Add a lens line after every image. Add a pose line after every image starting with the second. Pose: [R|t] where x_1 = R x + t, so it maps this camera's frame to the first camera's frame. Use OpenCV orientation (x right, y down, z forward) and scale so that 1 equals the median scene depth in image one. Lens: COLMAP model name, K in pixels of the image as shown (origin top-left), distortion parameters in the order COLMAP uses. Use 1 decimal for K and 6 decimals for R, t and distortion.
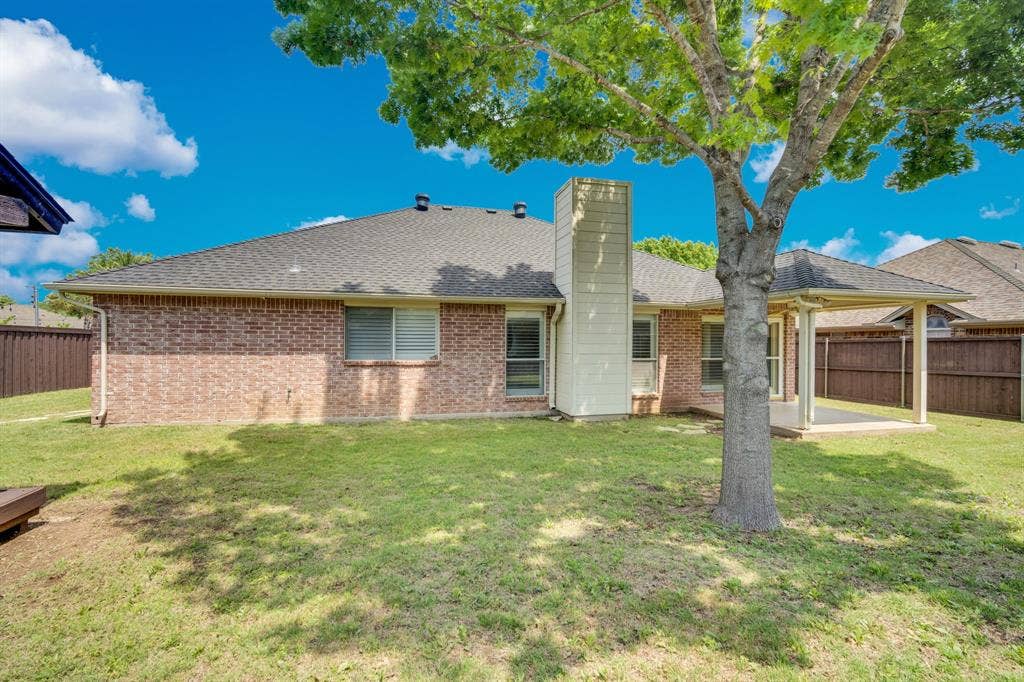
lens RADIAL K [[451.5, 0, 511.5], [0, 451.5, 348.4], [0, 0, 1]] dist [-0.001461, -0.000187]
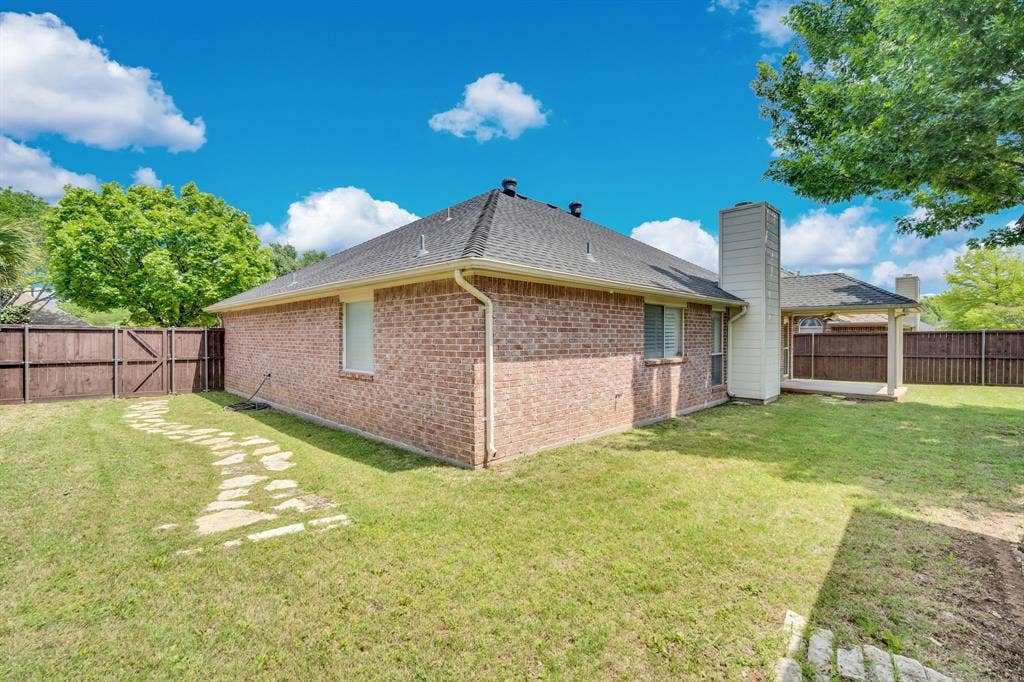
lens RADIAL K [[451.5, 0, 516.5], [0, 451.5, 340.0], [0, 0, 1]] dist [-0.001461, -0.000187]
pose [[0.842552, -0.009813, 0.538525, -1.116668], [0.006699, 0.999948, 0.007740, -0.025116], [-0.538573, -0.002914, 0.842574, 0.345035]]
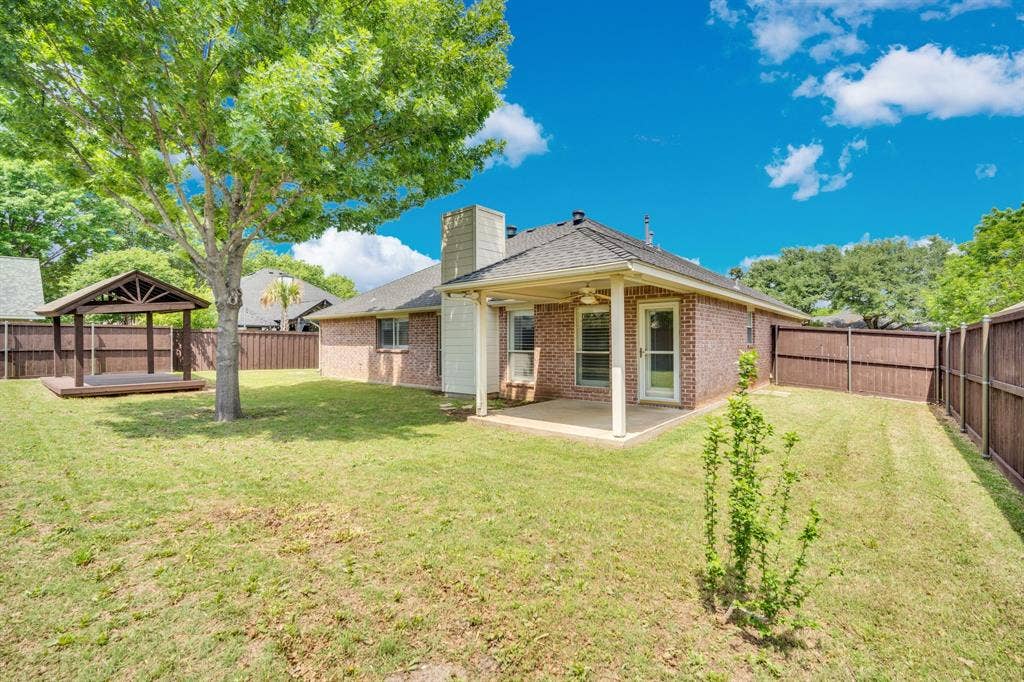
lens RADIAL K [[451.5, 0, 519.1], [0, 451.5, 339.3], [0, 0, 1]] dist [-0.001461, -0.000187]
pose [[0.591317, -0.008184, -0.806398, 1.415664], [0.004505, 0.999966, -0.006845, 0.002551], [0.806427, 0.000414, 0.591334, 0.402312]]
